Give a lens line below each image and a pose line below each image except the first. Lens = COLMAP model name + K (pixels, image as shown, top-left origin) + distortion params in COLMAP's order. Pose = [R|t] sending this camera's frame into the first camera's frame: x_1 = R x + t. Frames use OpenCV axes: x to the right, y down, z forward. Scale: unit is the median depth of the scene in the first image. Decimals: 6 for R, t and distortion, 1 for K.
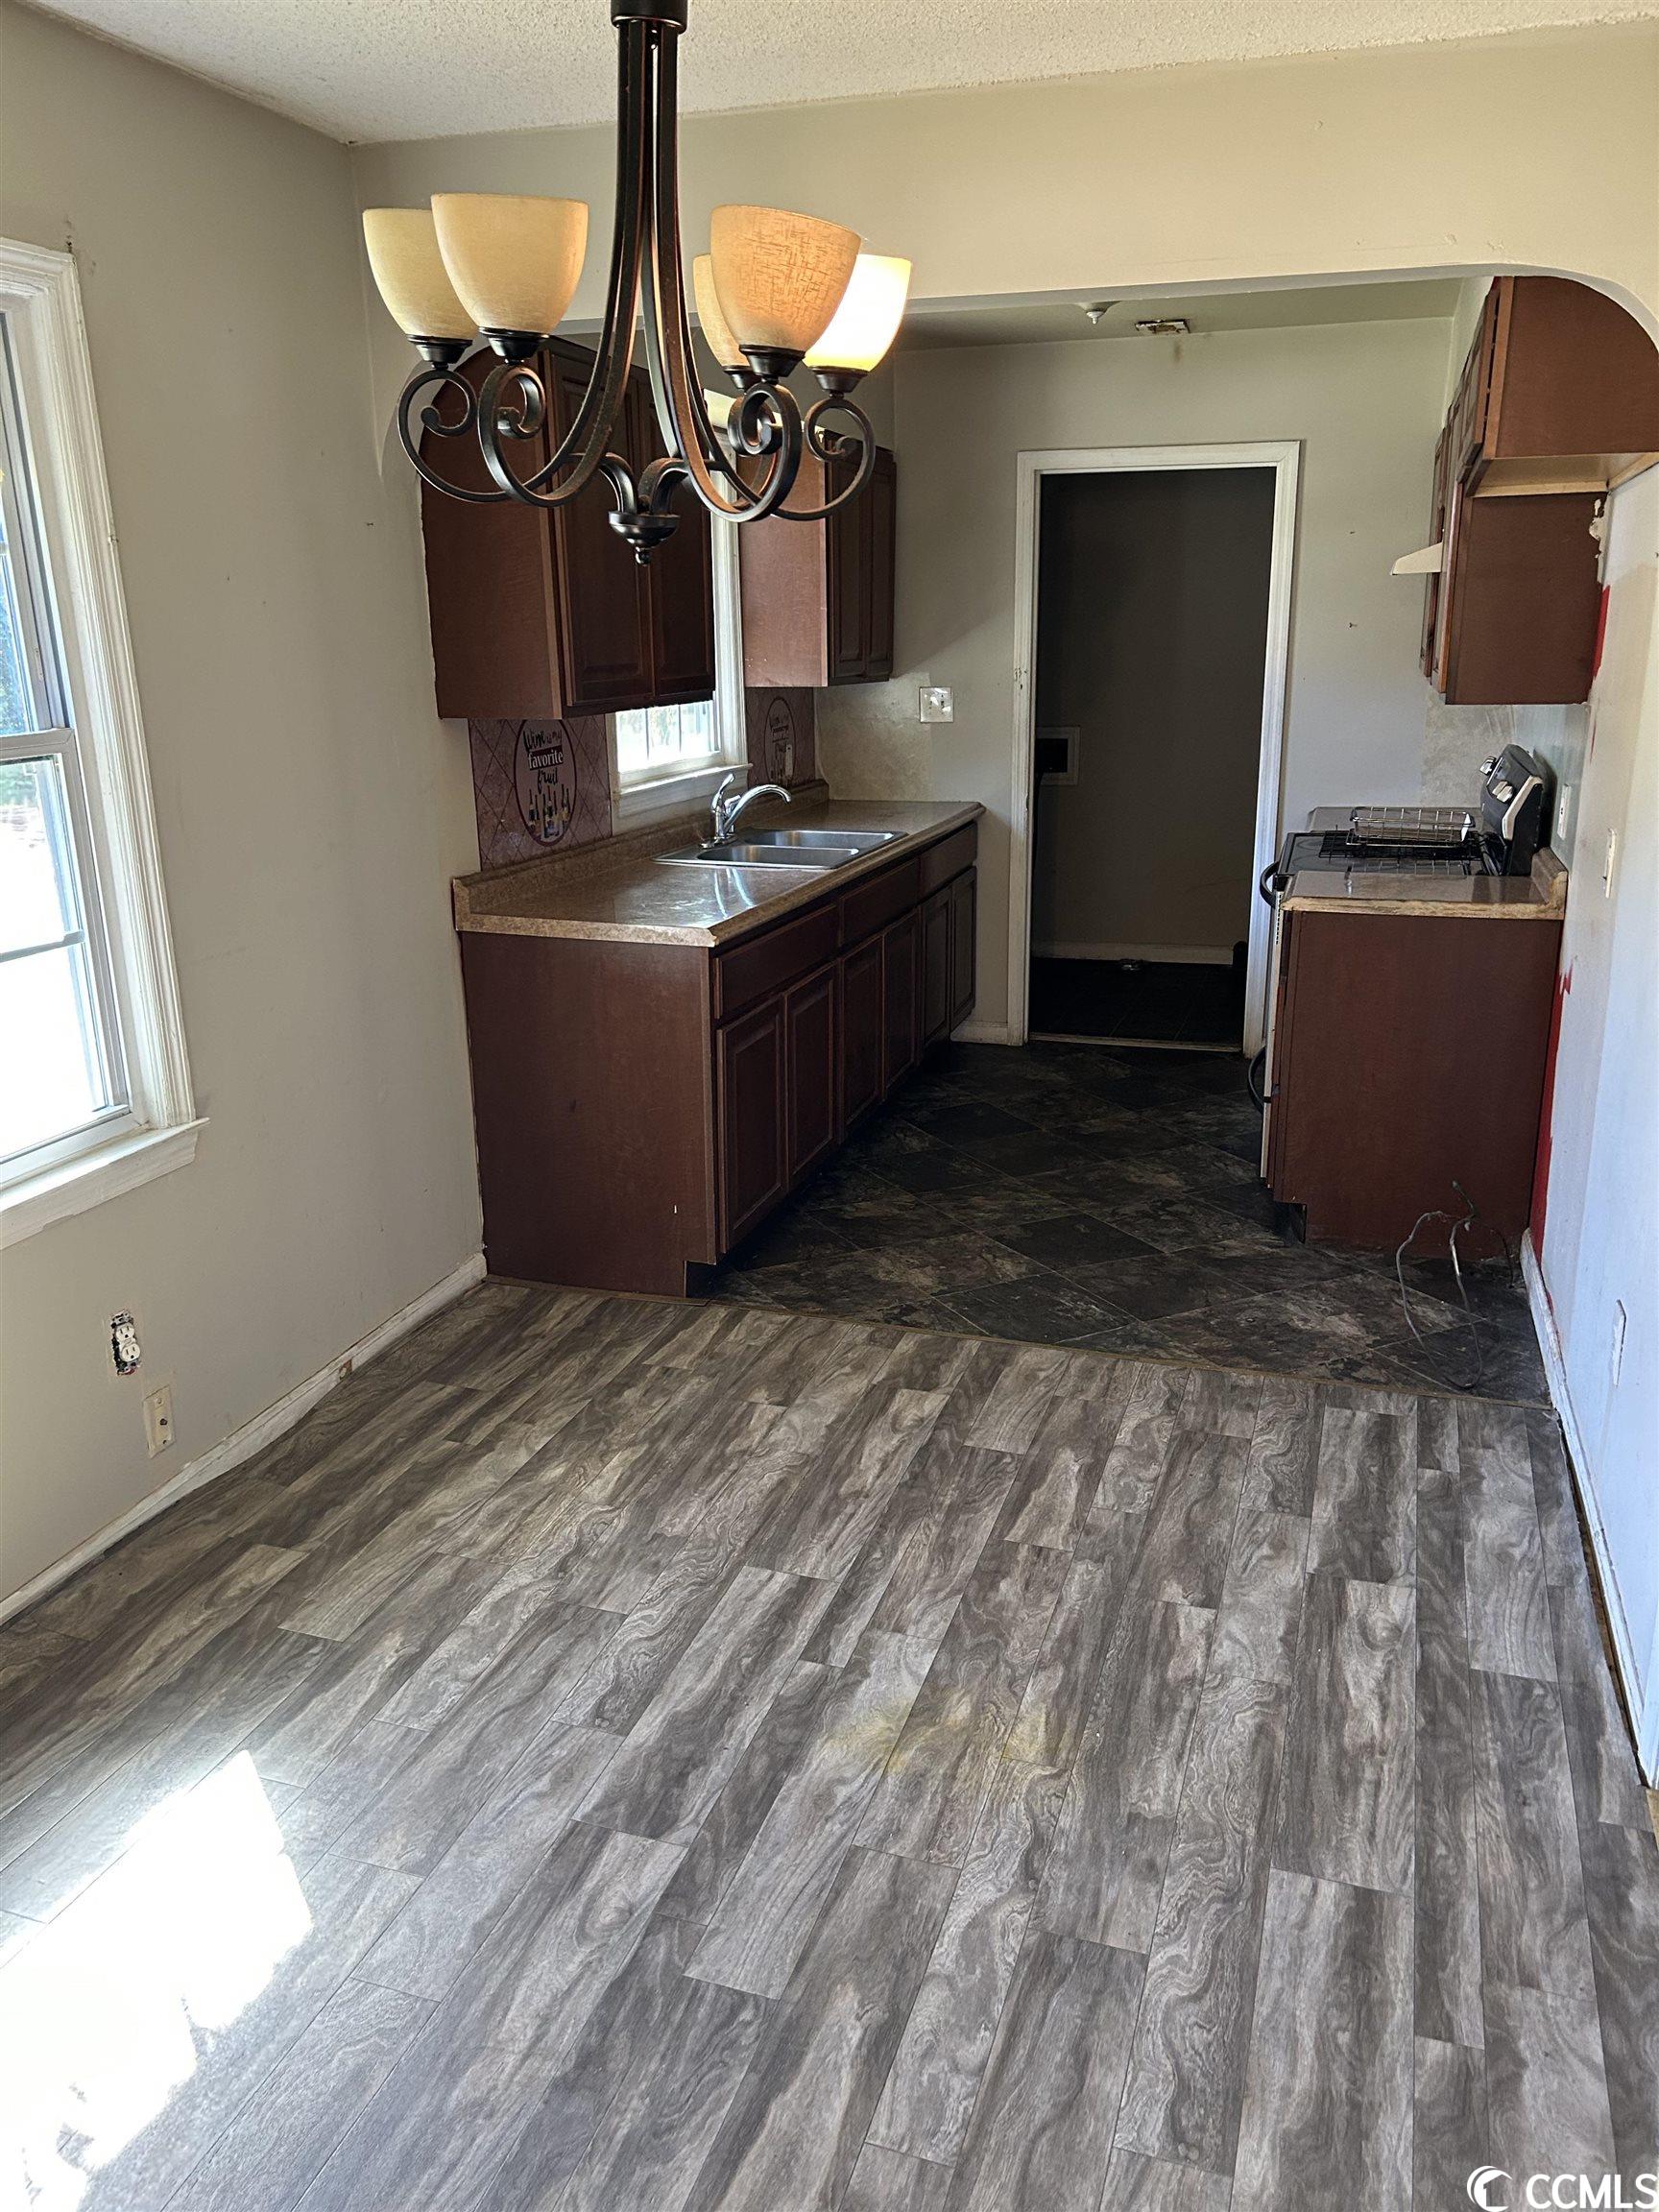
lens RADIAL K [[1673.6, 0, 829.1], [0, 1673.6, 1115.8], [0, 0, 1]] dist [0.055300, -0.056685]
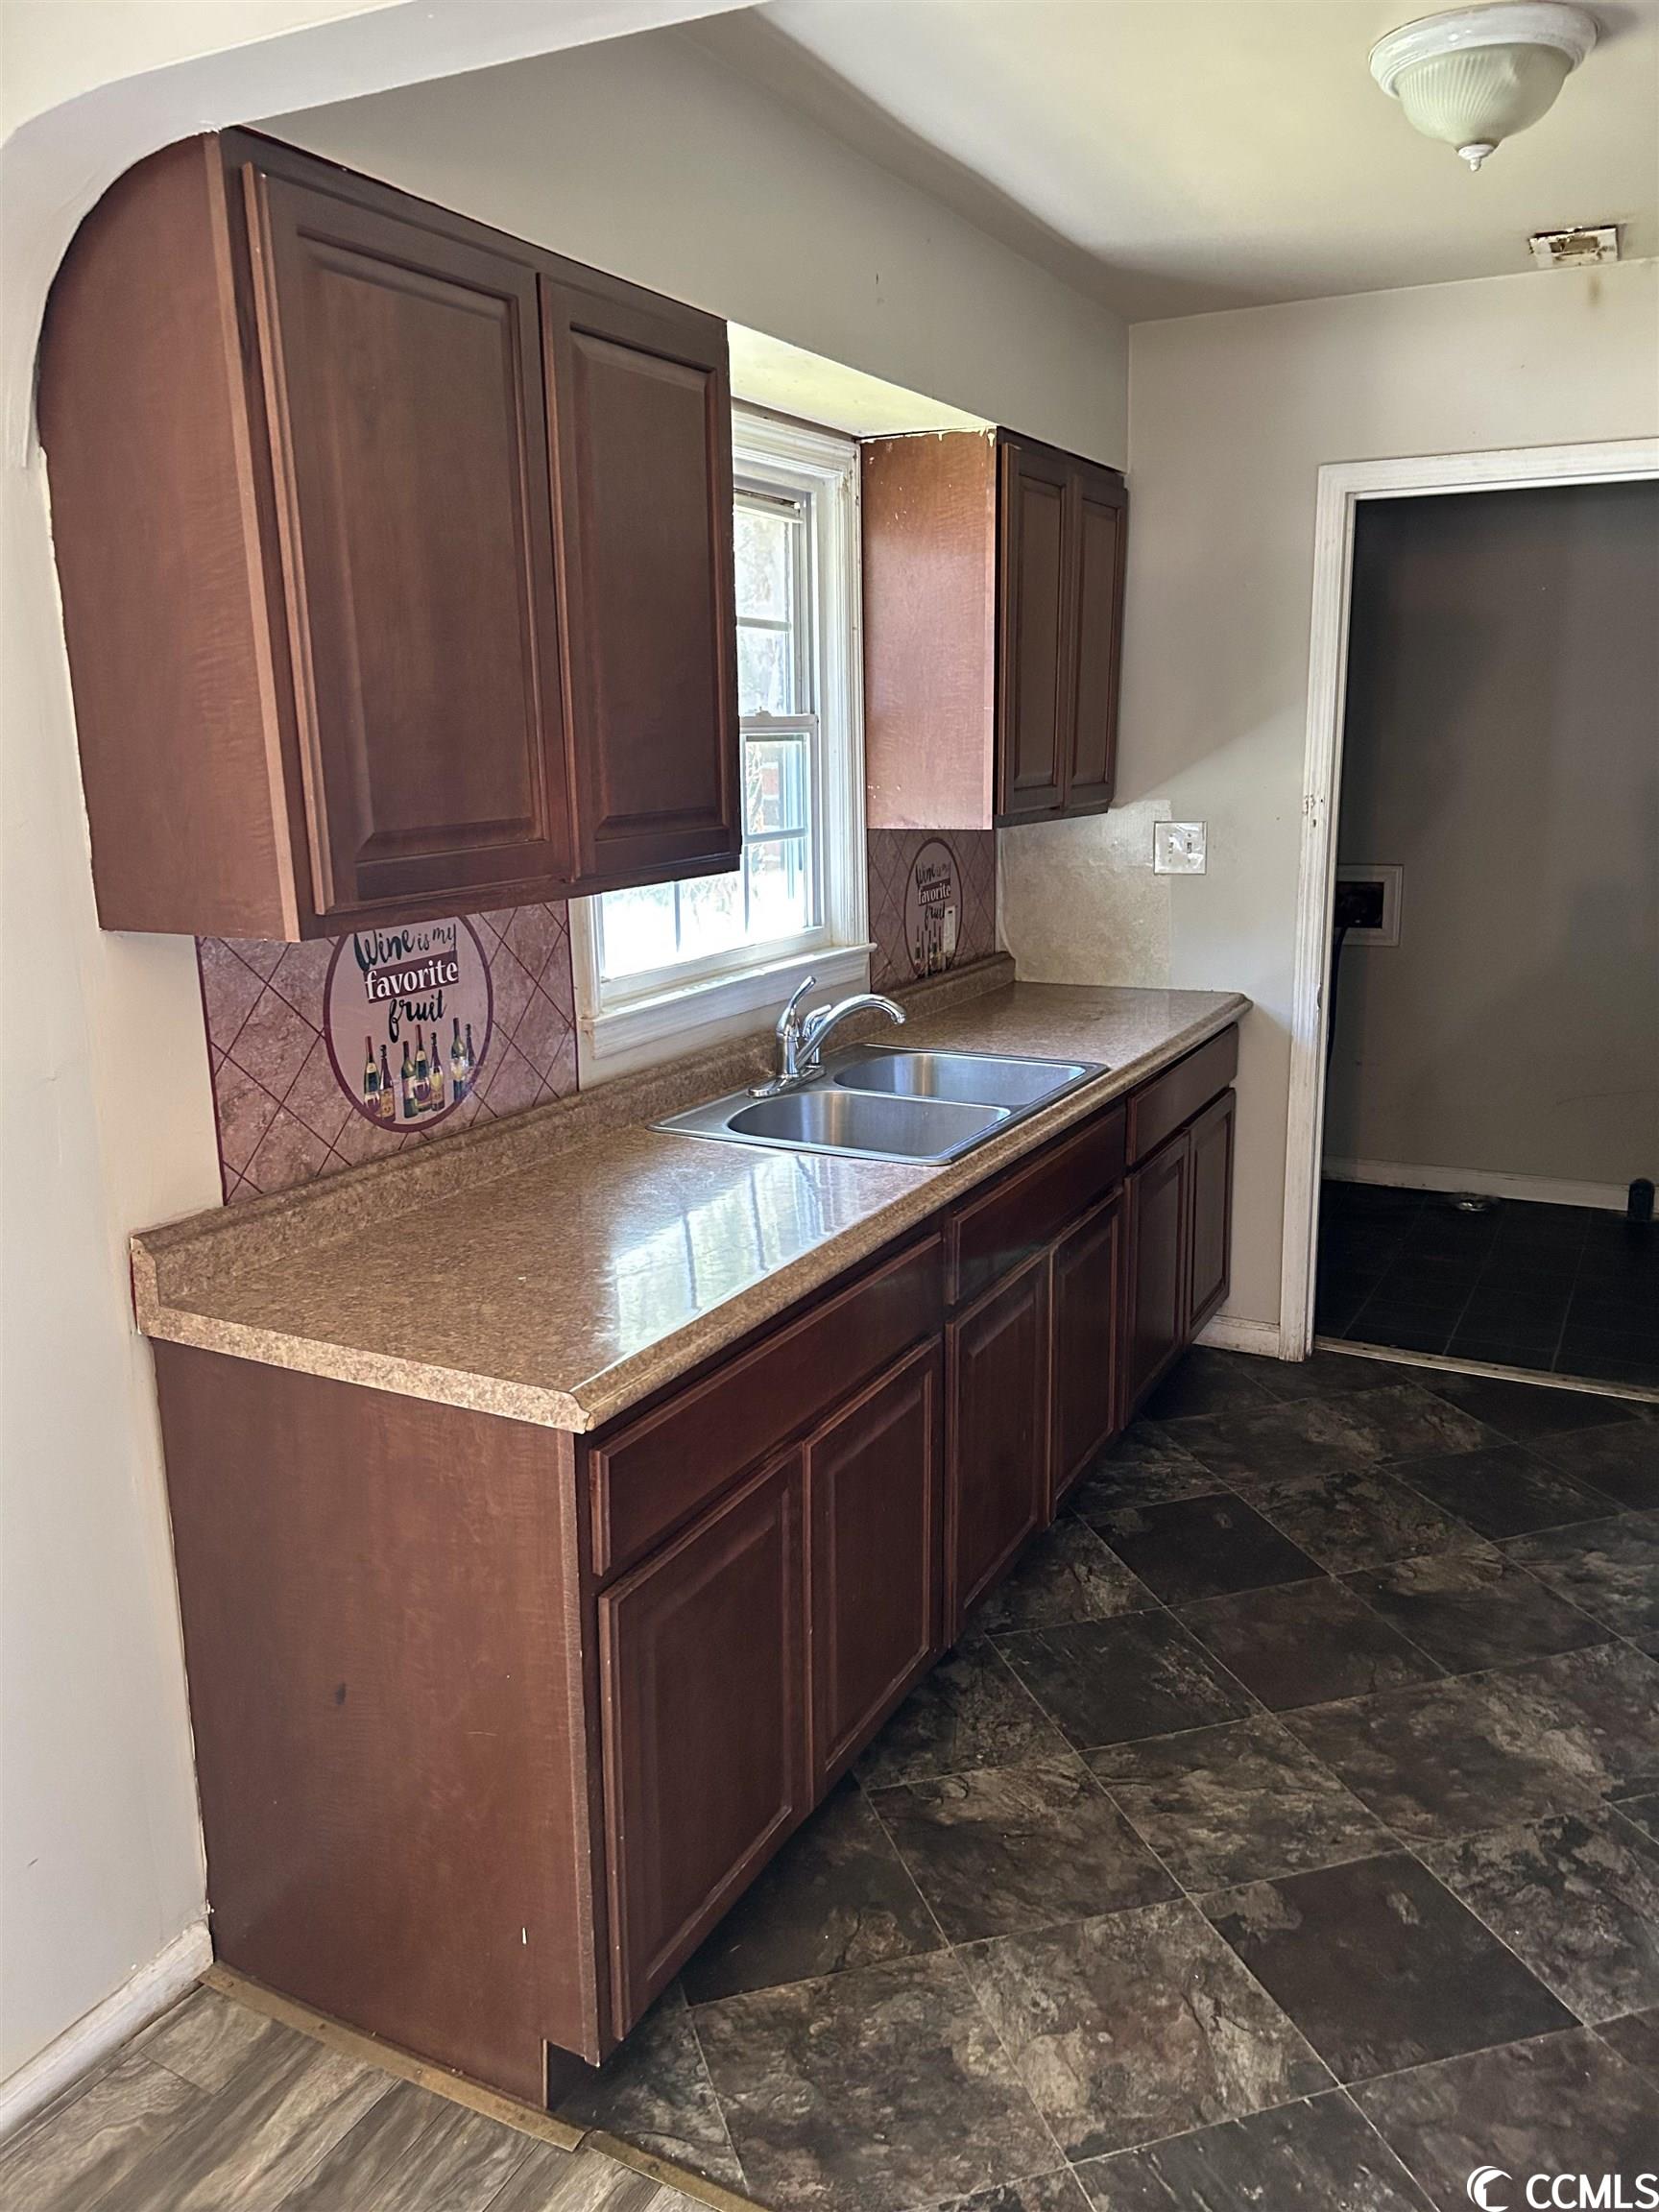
lens RADIAL K [[1673.6, 0, 823.7], [0, 1673.6, 1088.3], [0, 0, 1]] dist [0.055300, -0.056685]
pose [[0.984308, 0.033915, -0.173167, 0.053336], [-0.045486, 0.996958, -0.063294, -0.124824], [0.170493, 0.070177, 0.982857, 0.406655]]
